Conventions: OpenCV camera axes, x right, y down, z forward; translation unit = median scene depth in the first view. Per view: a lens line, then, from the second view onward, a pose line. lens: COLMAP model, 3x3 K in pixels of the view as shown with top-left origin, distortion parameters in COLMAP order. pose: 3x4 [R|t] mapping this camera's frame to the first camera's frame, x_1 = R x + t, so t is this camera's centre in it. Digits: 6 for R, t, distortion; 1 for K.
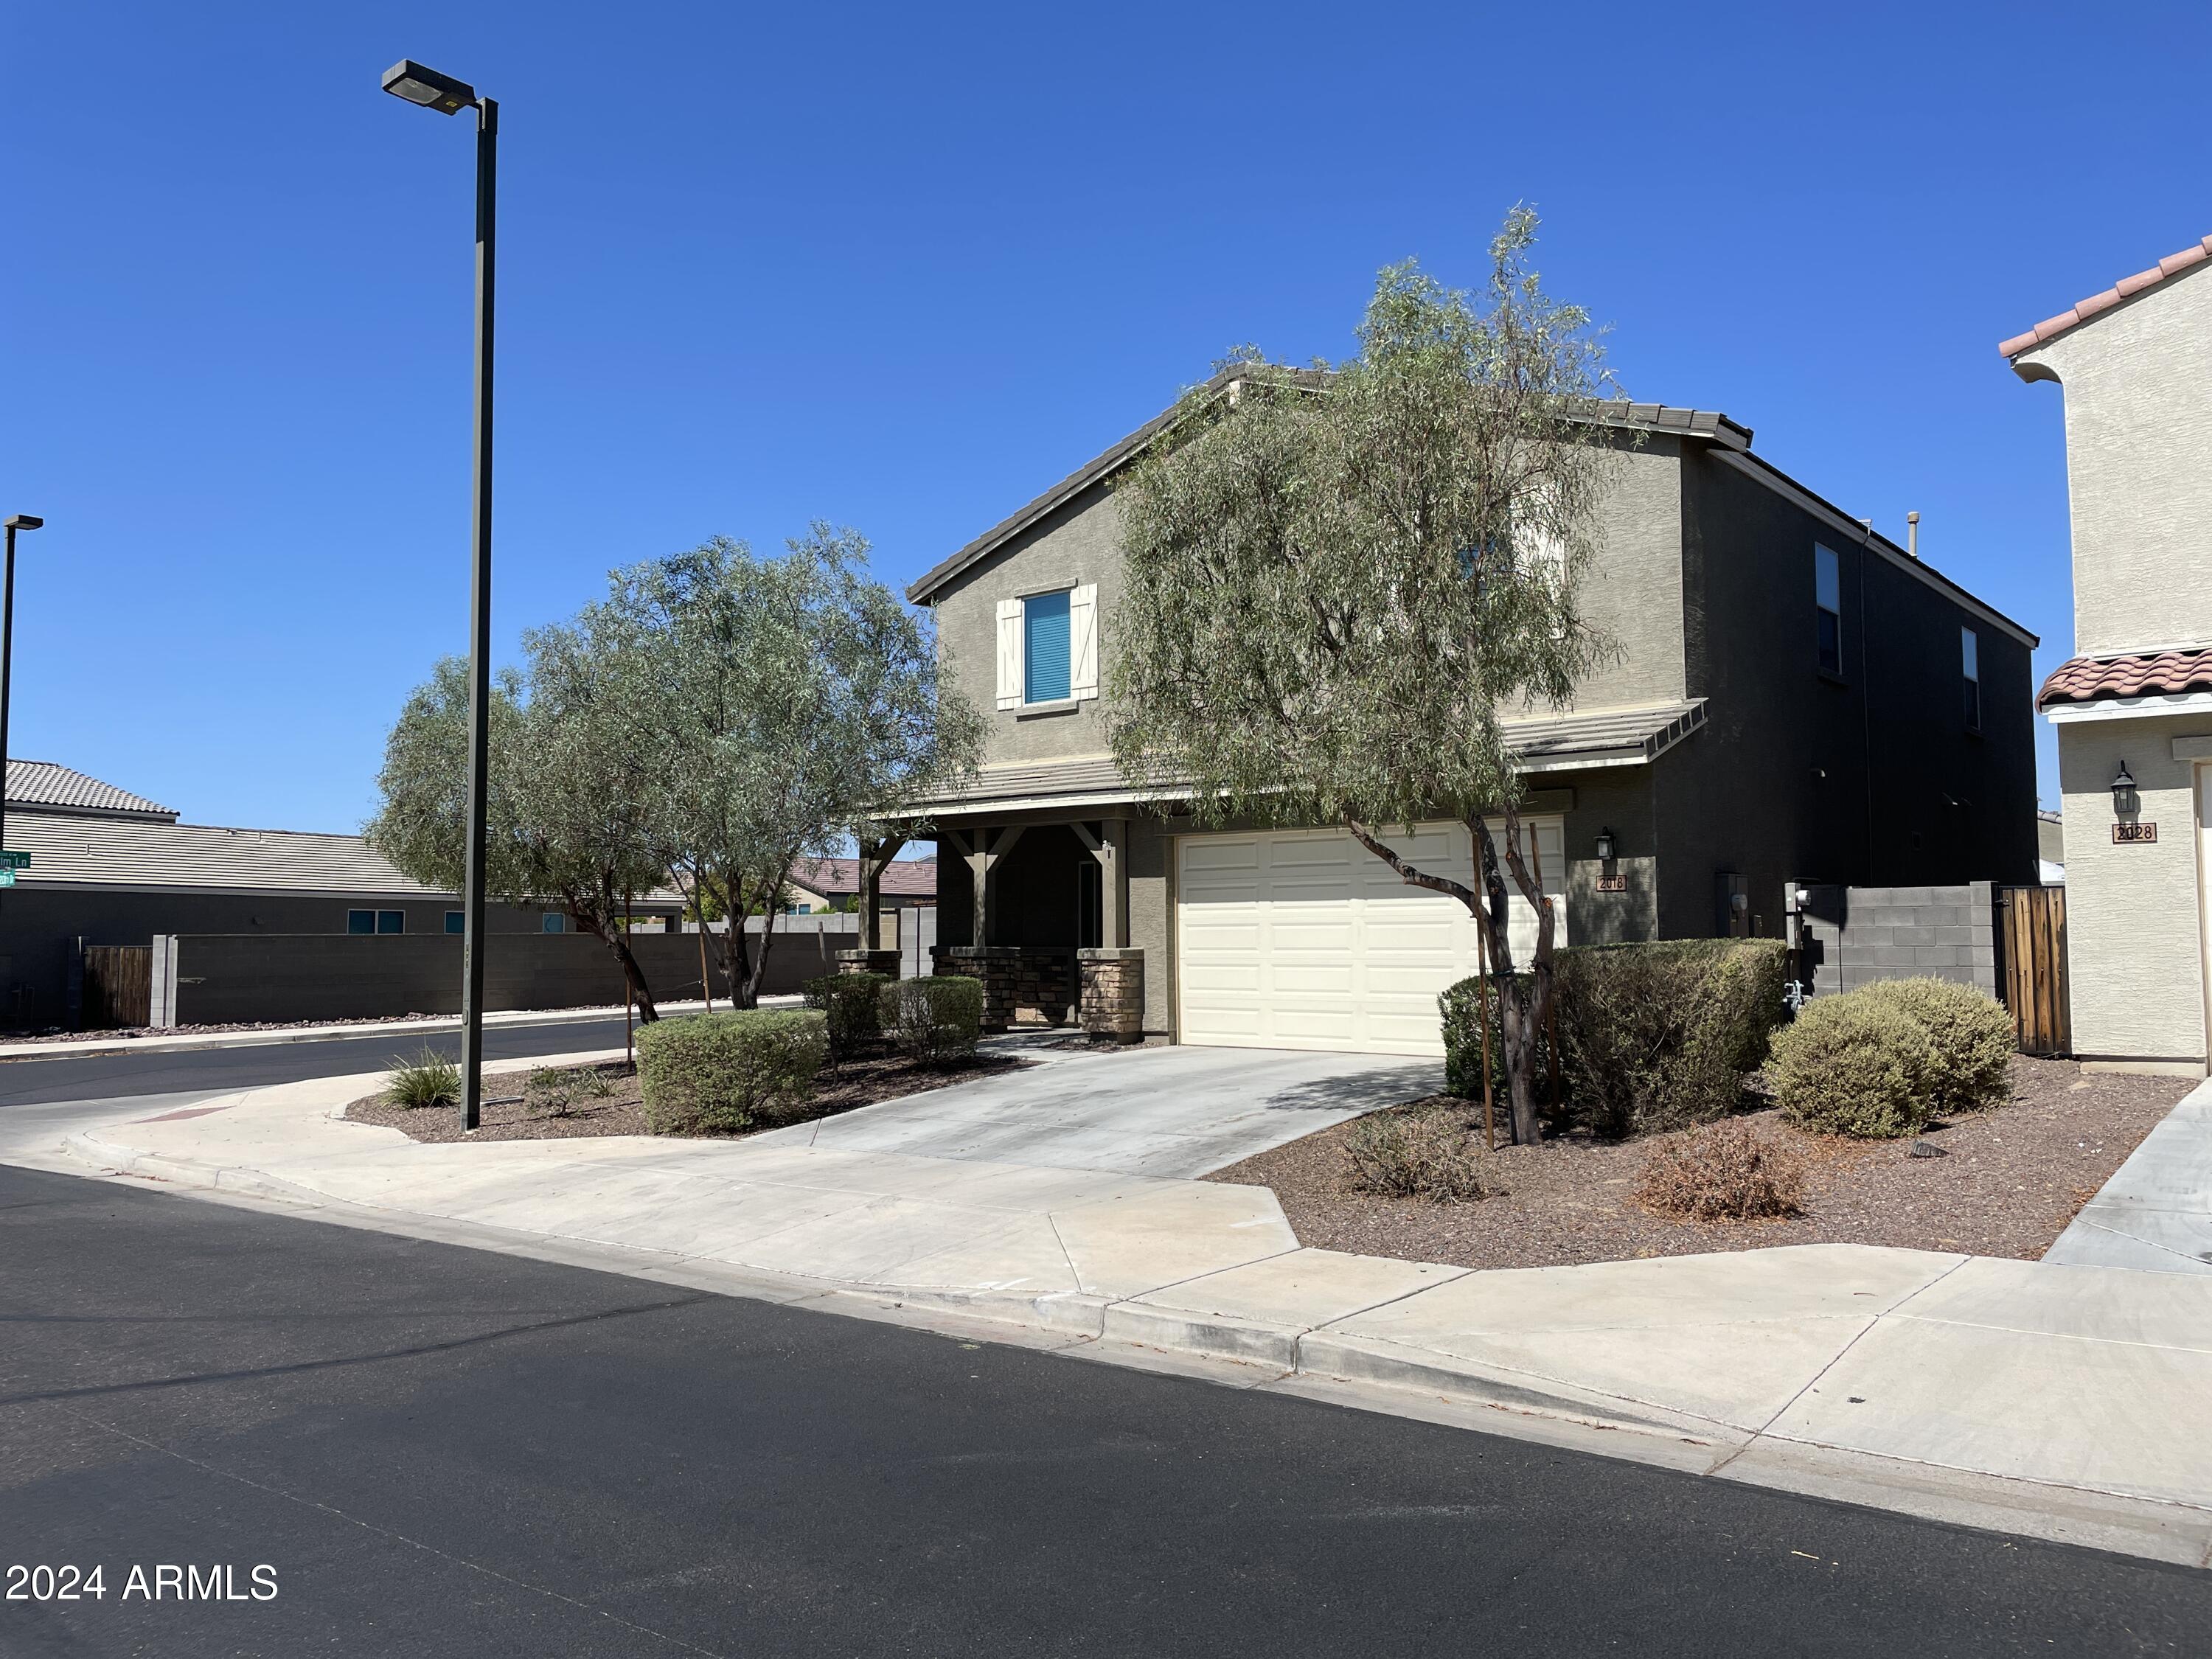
lens RADIAL K [[1654.7, 0, 1084.6], [0, 1654.7, 836.1], [0, 0, 1]] dist [0.061839, -0.069700]
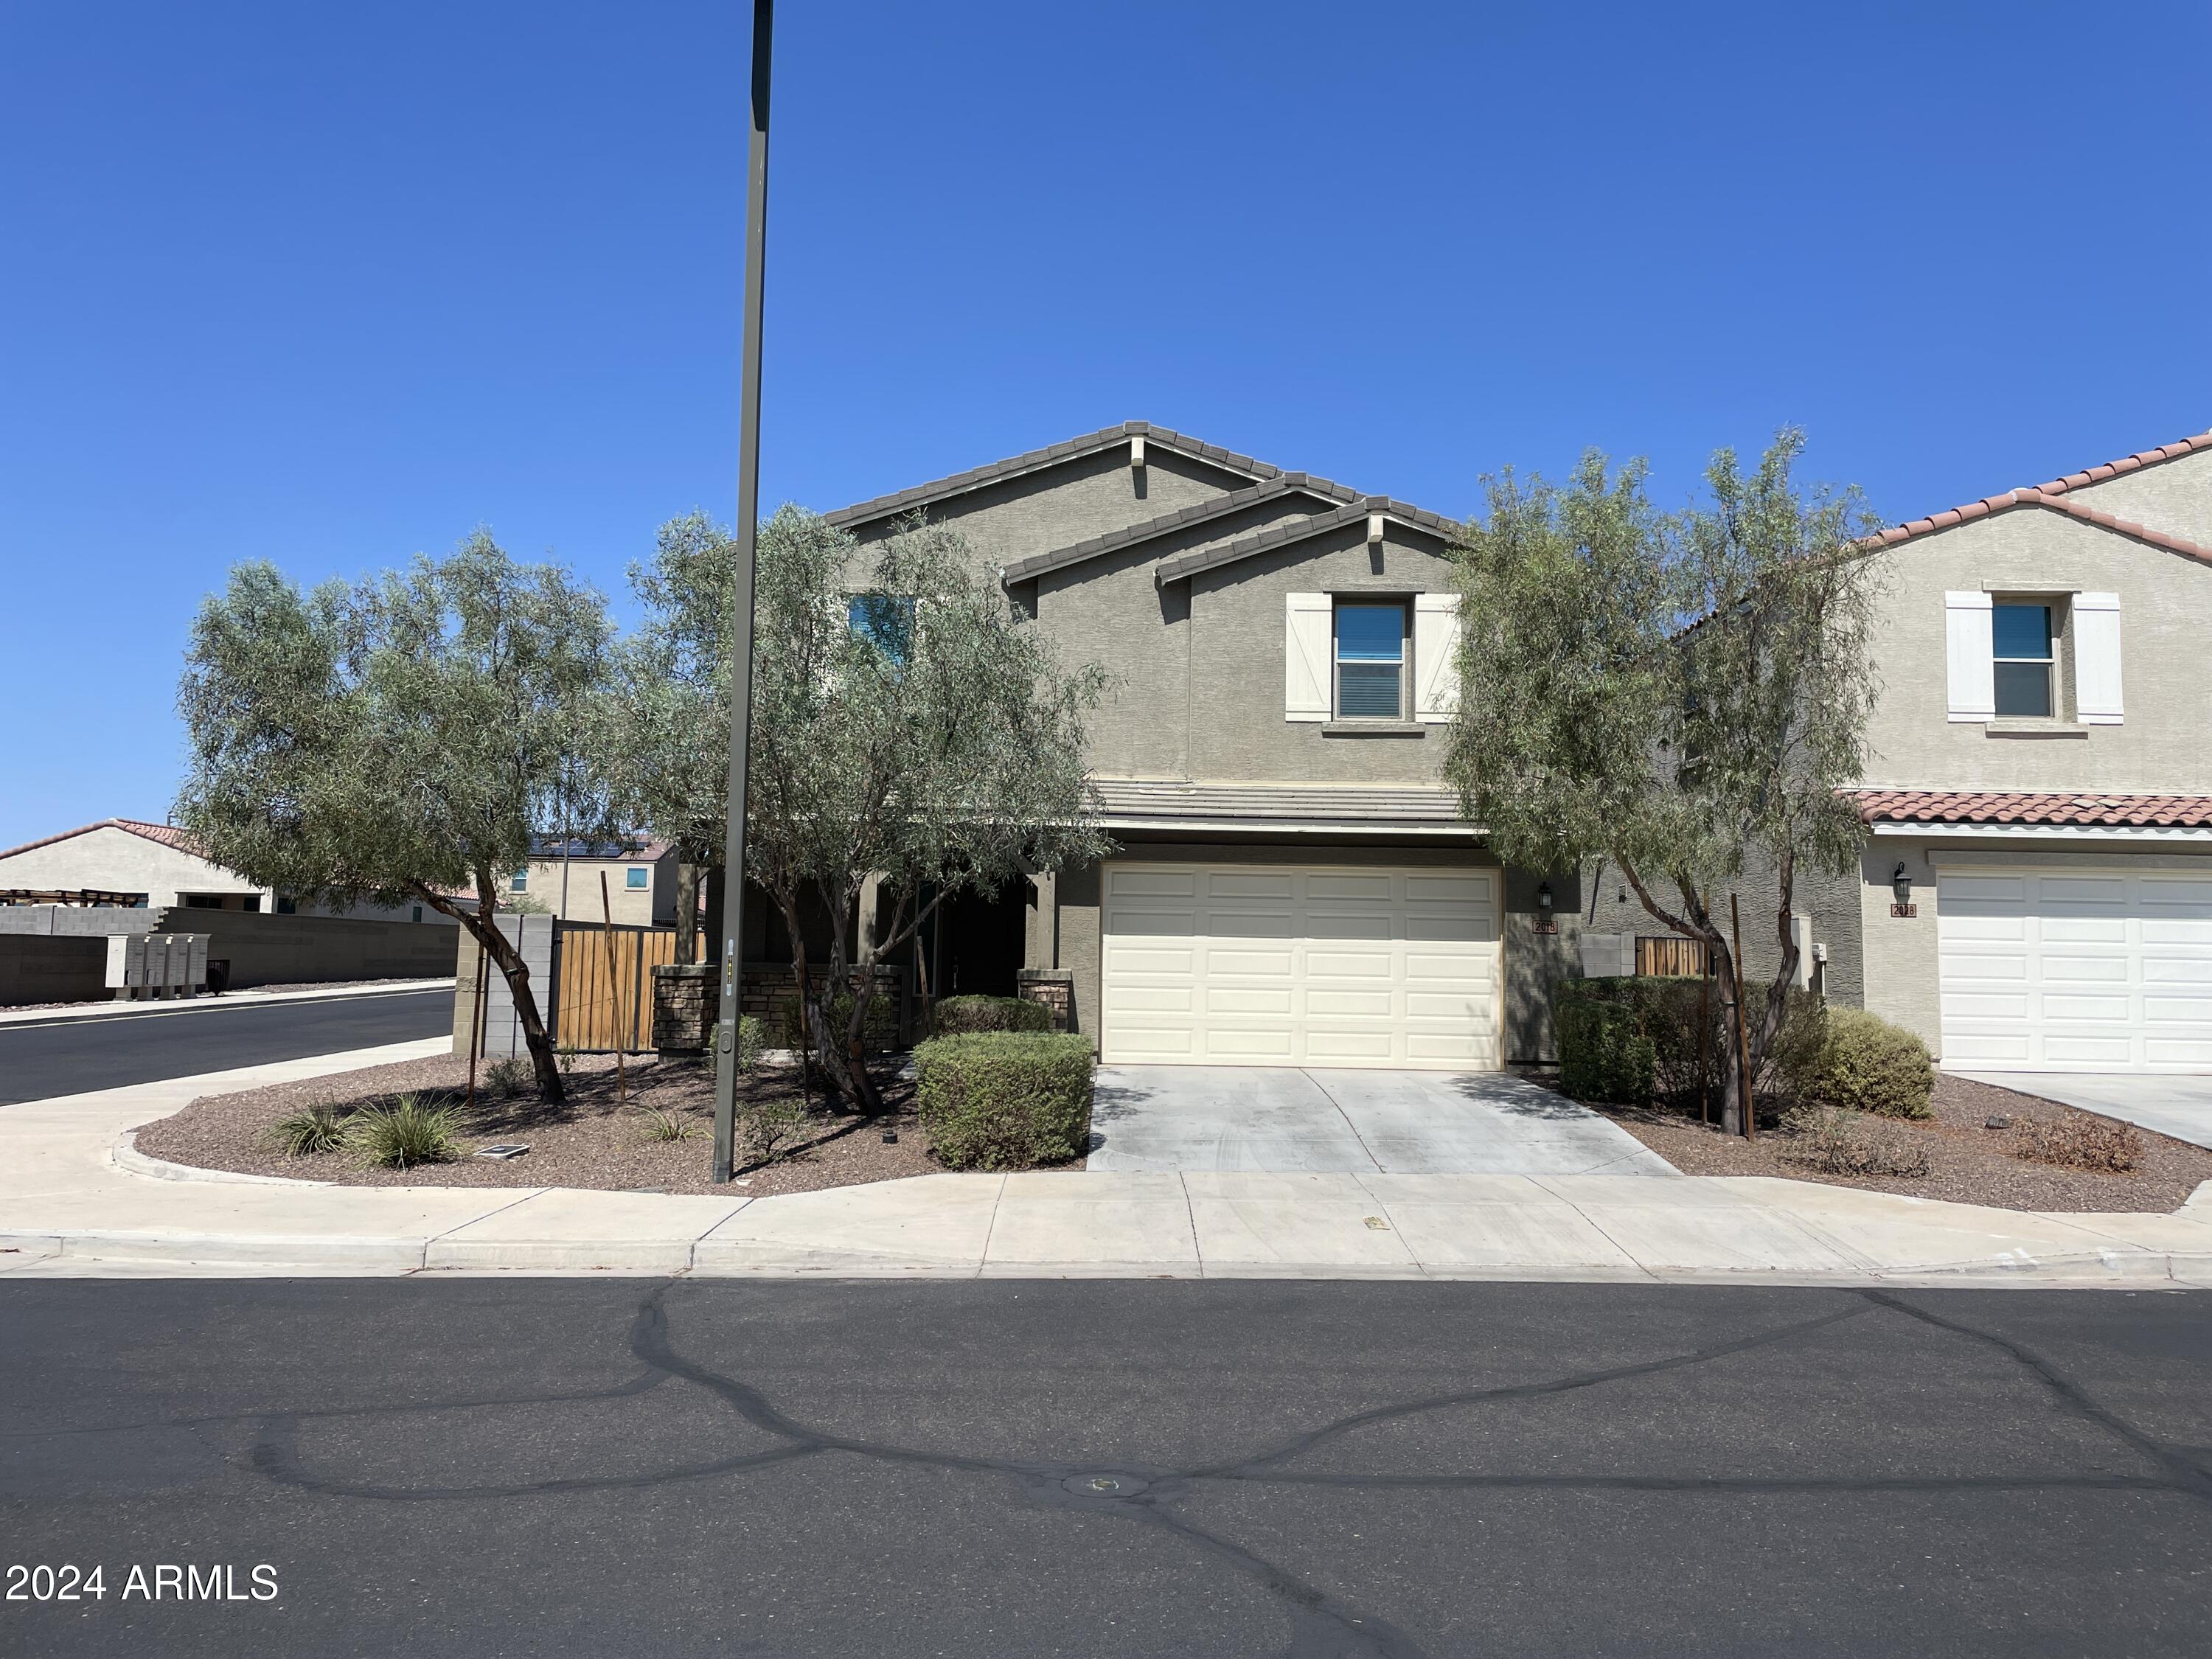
lens RADIAL K [[1654.7, 0, 1100.9], [0, 1654.7, 804.5], [0, 0, 1]] dist [0.061839, -0.069700]
pose [[0.769416, 0.082507, 0.633397, -0.763928], [-0.063245, 0.996590, -0.052990, 0.024411], [-0.635609, 0.000712, 0.772011, 0.255269]]
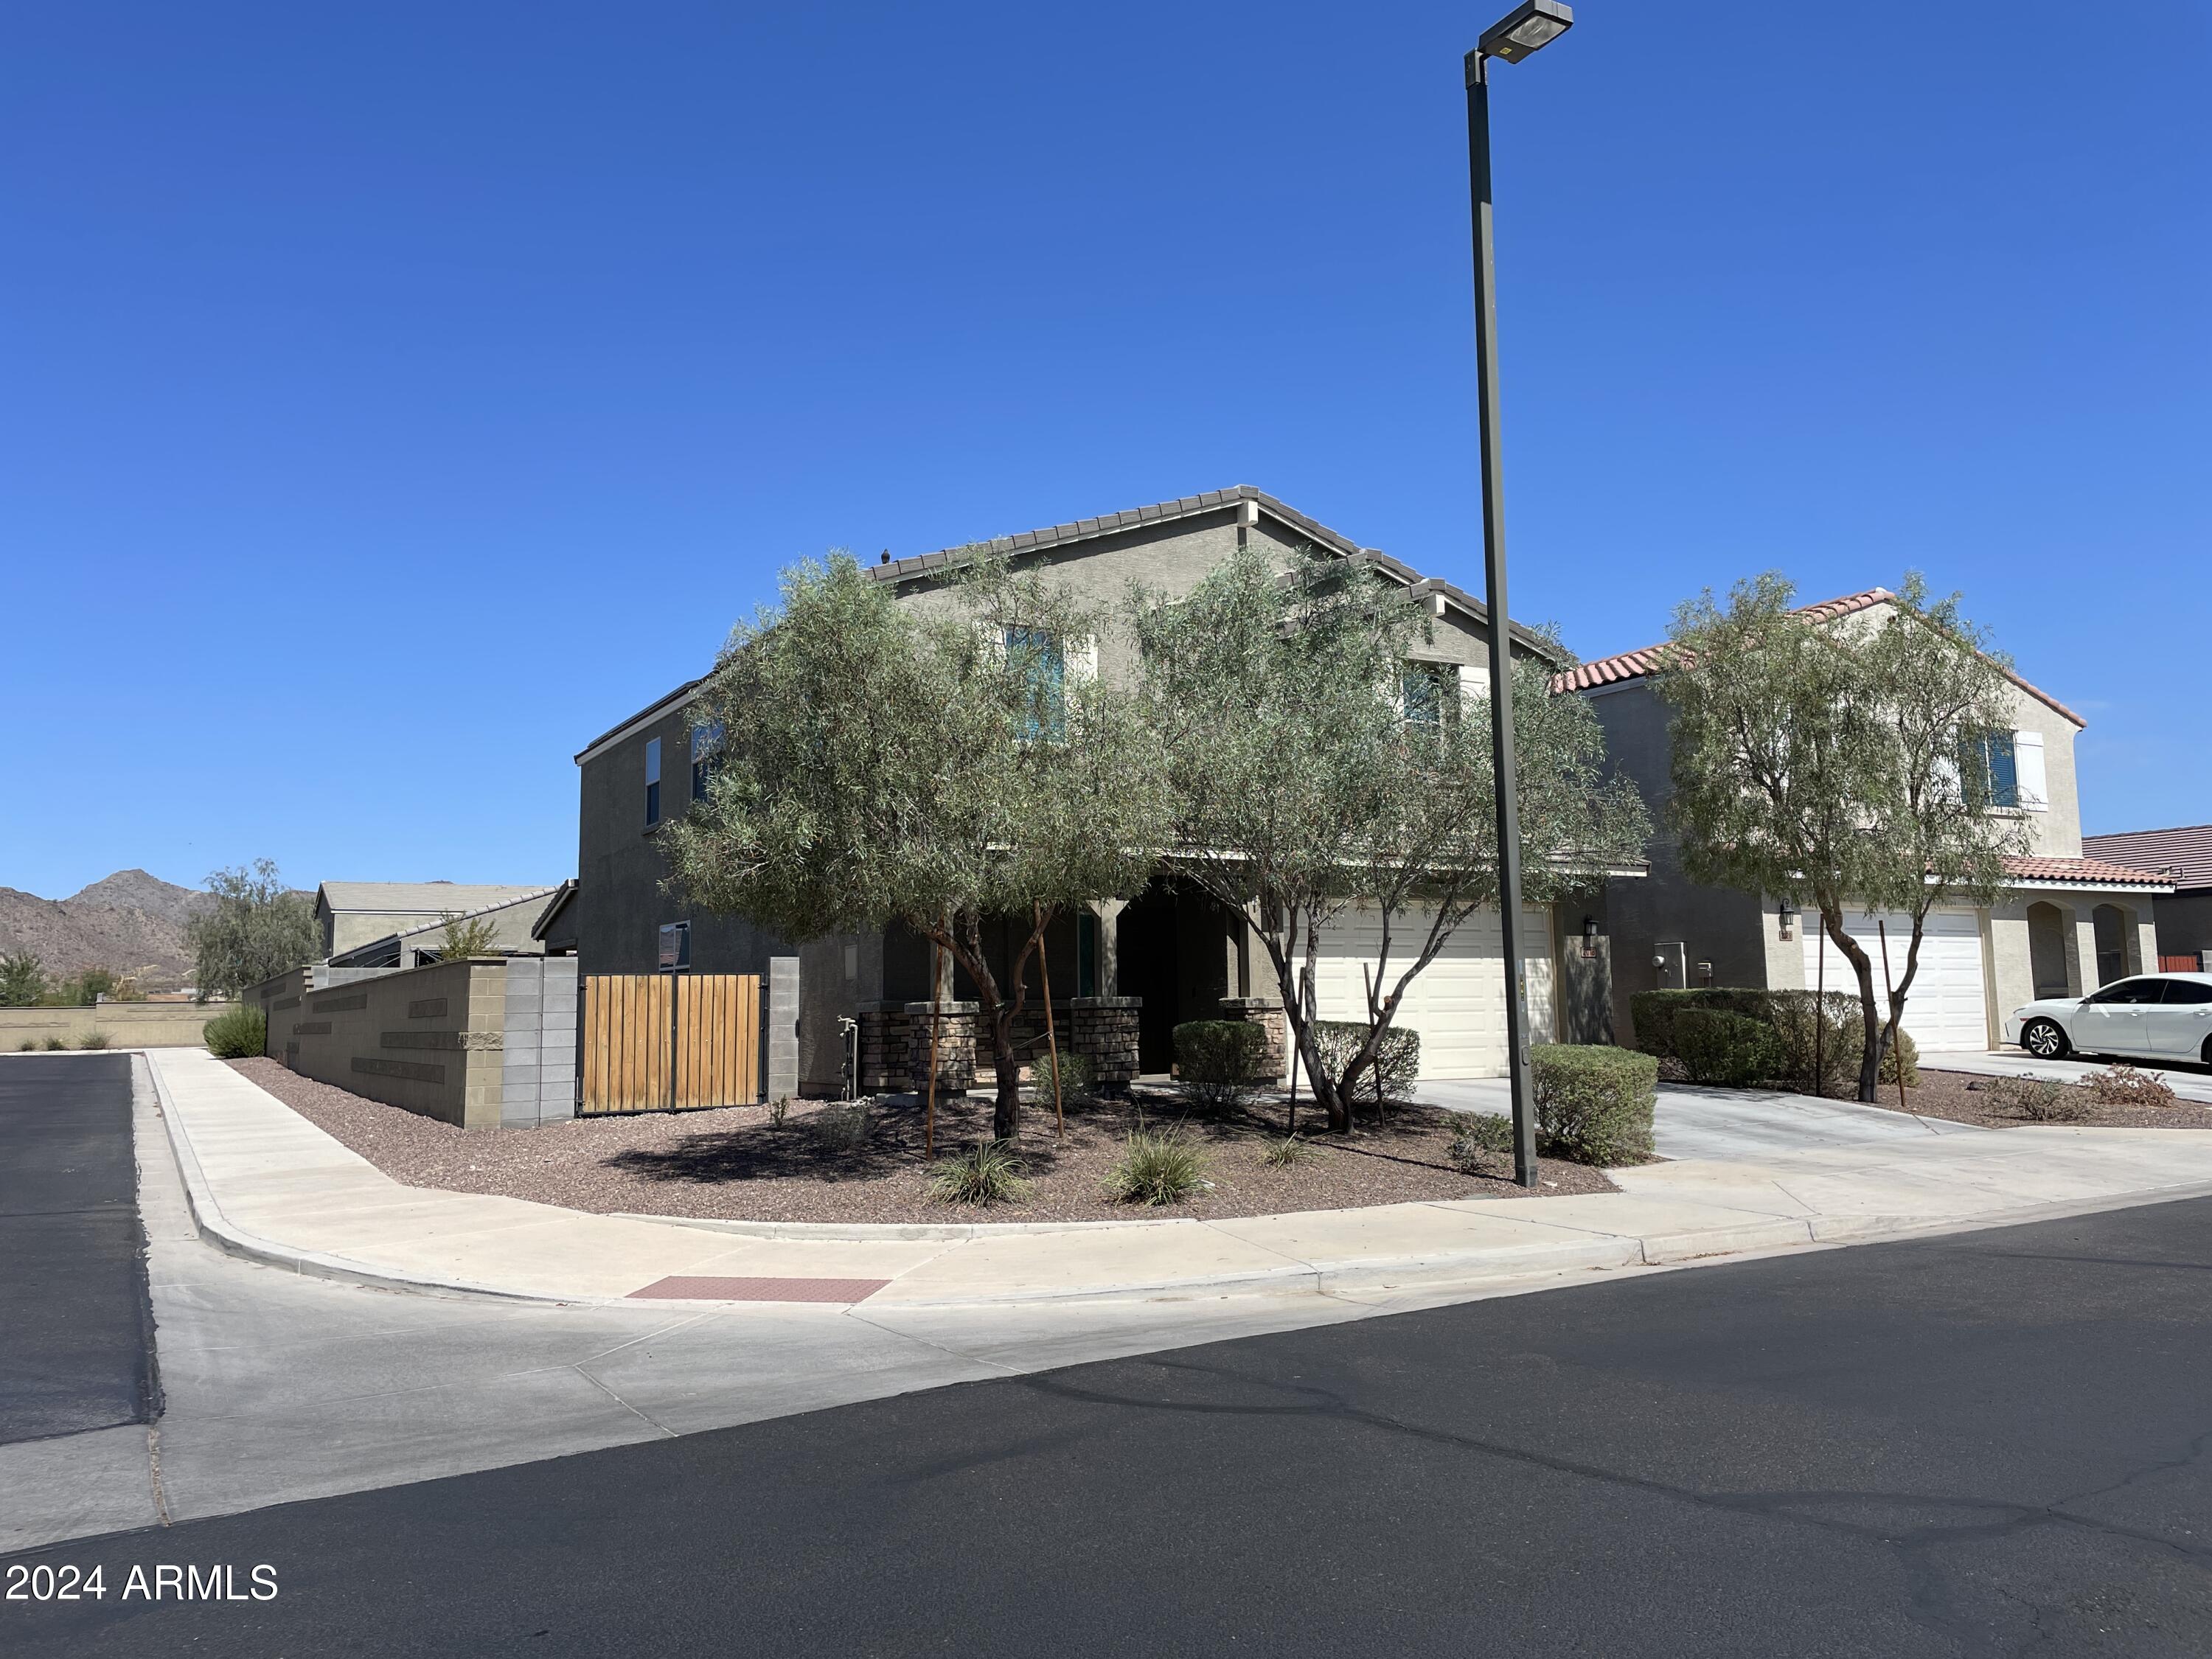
lens RADIAL K [[1654.7, 0, 1084.5], [0, 1654.7, 806.3], [0, 0, 1]] dist [0.061839, -0.069700]
pose [[0.350370, 0.122308, 0.928591, -1.292108], [-0.043991, 0.992492, -0.114126, 0.092022], [-0.935578, -0.000863, 0.353119, 0.925290]]
